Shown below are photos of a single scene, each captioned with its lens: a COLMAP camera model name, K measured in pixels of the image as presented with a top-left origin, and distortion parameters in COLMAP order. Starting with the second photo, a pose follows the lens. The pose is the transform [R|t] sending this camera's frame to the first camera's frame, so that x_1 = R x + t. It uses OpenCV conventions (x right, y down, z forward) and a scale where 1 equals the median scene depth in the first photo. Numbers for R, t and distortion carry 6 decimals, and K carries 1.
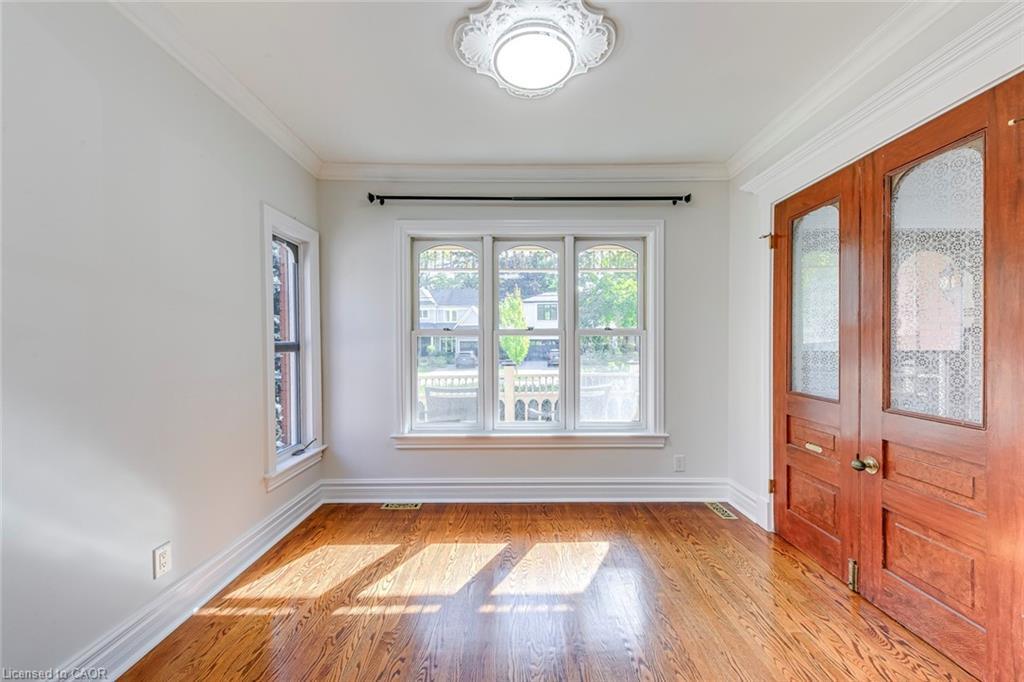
lens RADIAL K [[387.0, 0, 515.5], [0, 387.0, 346.6], [0, 0, 1]] dist [0.001414, -0.000564]
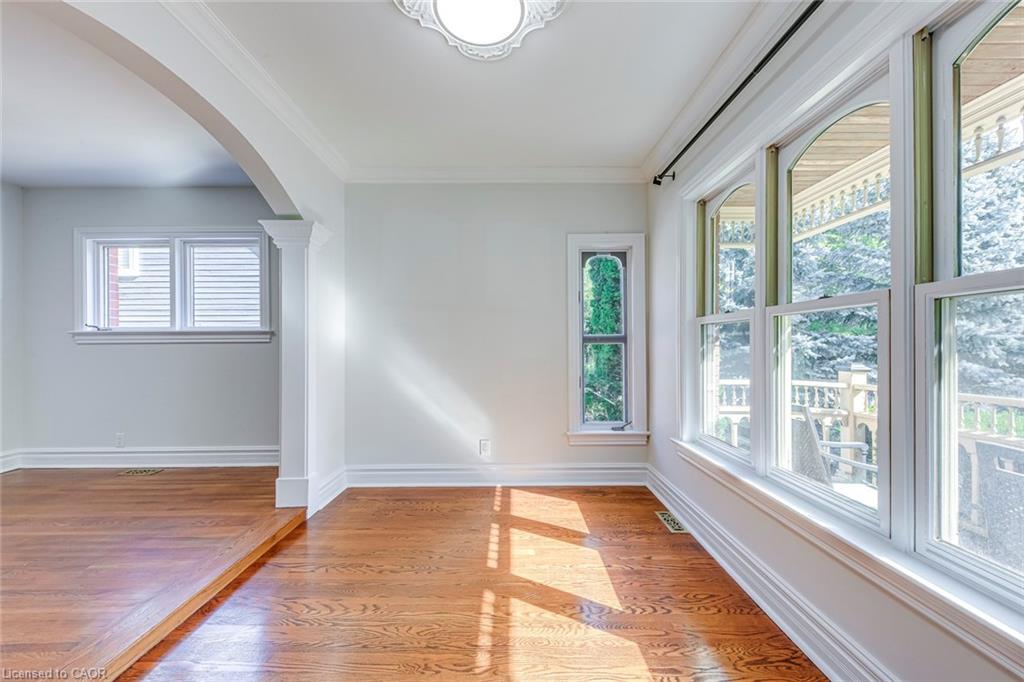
lens RADIAL K [[375.2, 0, 511.0], [0, 375.2, 345.2], [0, 0, 1]] dist [0.000668, 0.000004]
pose [[-0.018467, 0.002238, -0.999827, 0.703006], [-0.001035, 0.999997, 0.002257, 0.021009], [0.999829, 0.001077, -0.018464, 0.842779]]
